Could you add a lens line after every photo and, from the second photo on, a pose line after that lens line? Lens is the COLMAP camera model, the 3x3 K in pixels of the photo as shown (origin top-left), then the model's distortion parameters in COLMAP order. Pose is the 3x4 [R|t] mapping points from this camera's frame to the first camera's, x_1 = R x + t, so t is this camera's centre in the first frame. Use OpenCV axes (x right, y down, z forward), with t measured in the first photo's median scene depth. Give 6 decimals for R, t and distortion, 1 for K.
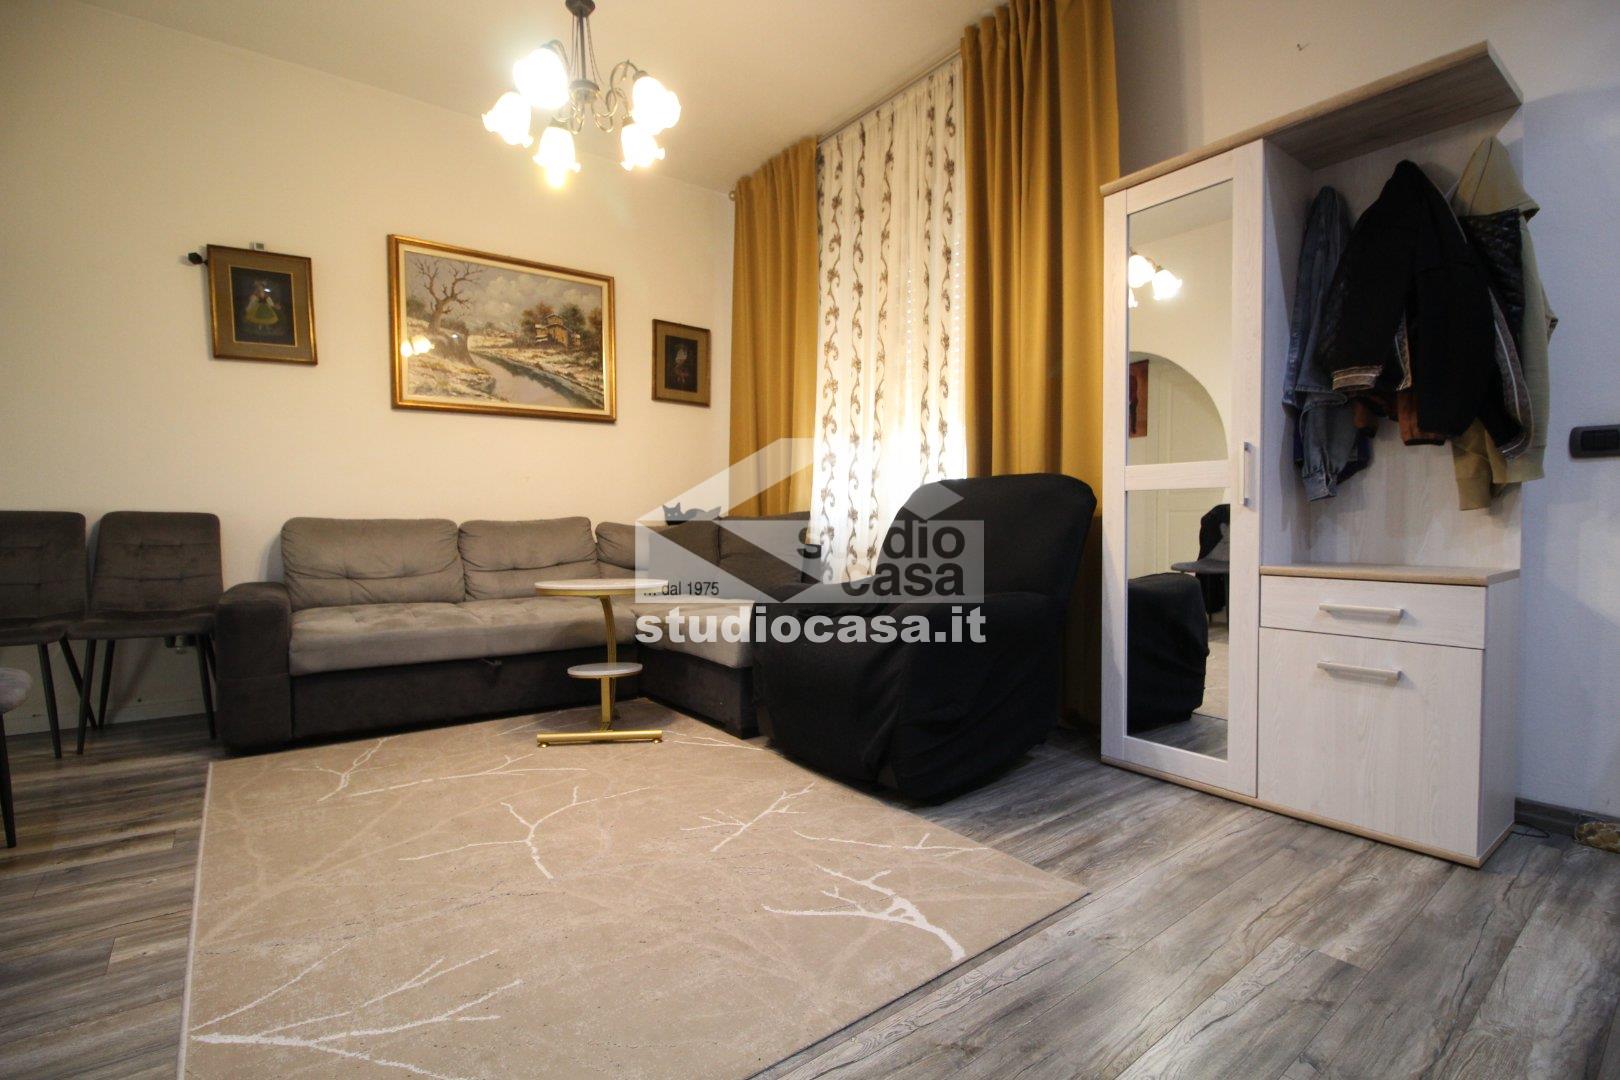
lens RADIAL K [[749.2, 0, 821.3], [0, 749.2, 536.1], [0, 0, 1]] dist [0.001643, -0.015973]
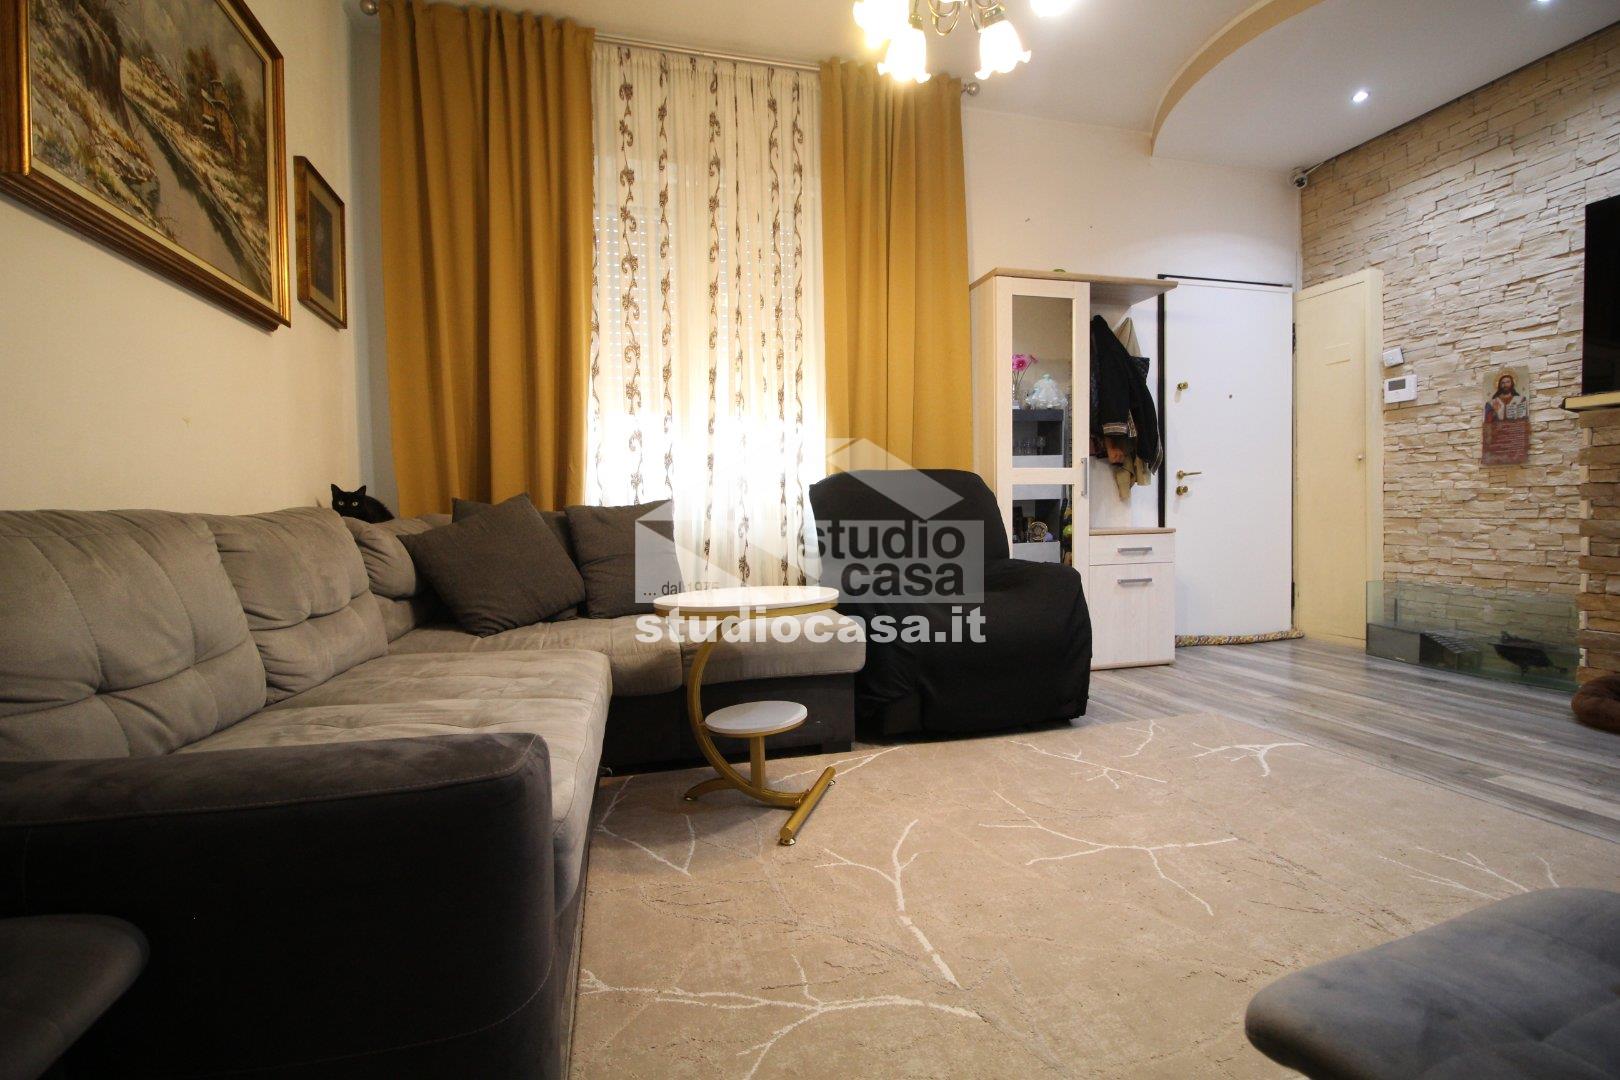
lens RADIAL K [[749.2, 0, 821.3], [0, 749.2, 536.1], [0, 0, 1]] dist [0.001643, -0.015973]
pose [[0.382661, -0.034585, 0.923241, -1.033796], [0.038770, 0.999020, 0.021354, -0.006415], [-0.923075, 0.027622, 0.383627, 0.757761]]
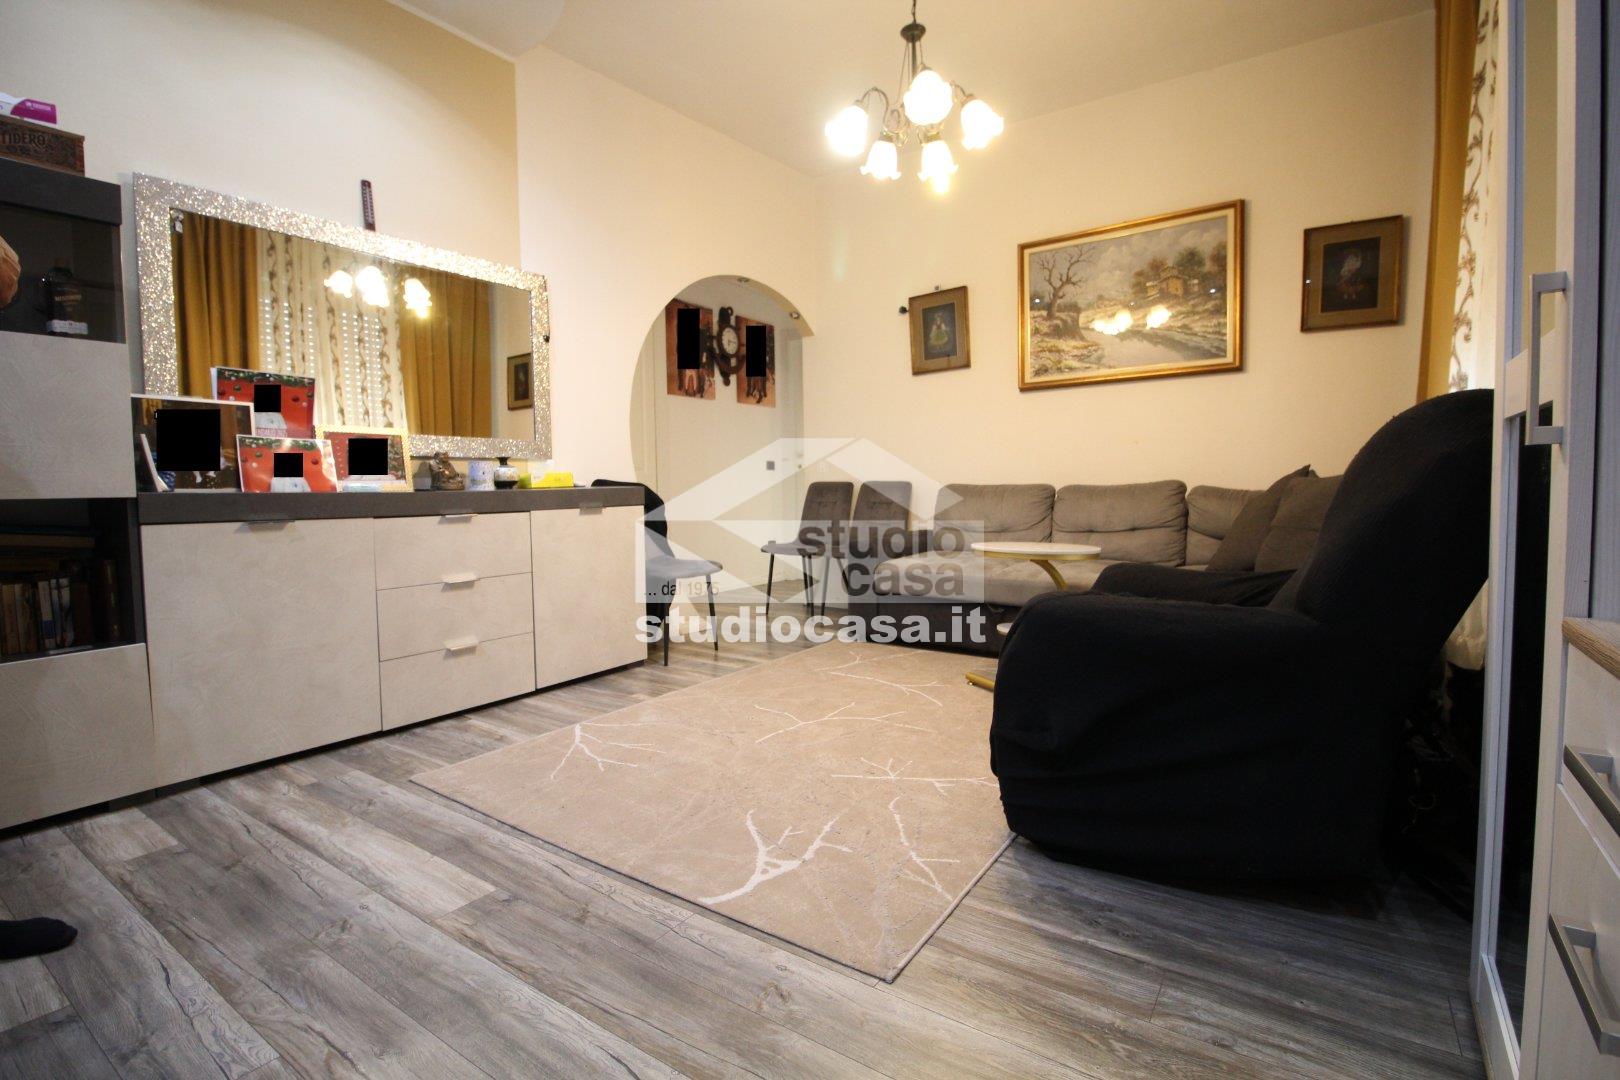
lens RADIAL K [[749.2, 0, 821.3], [0, 749.2, 536.1], [0, 0, 1]] dist [0.001643, -0.015973]
pose [[0.306457, 0.059842, -0.950001, 0.676697], [-0.009628, 0.998166, 0.059770, -0.012889], [0.951836, -0.009171, 0.306471, 0.462953]]
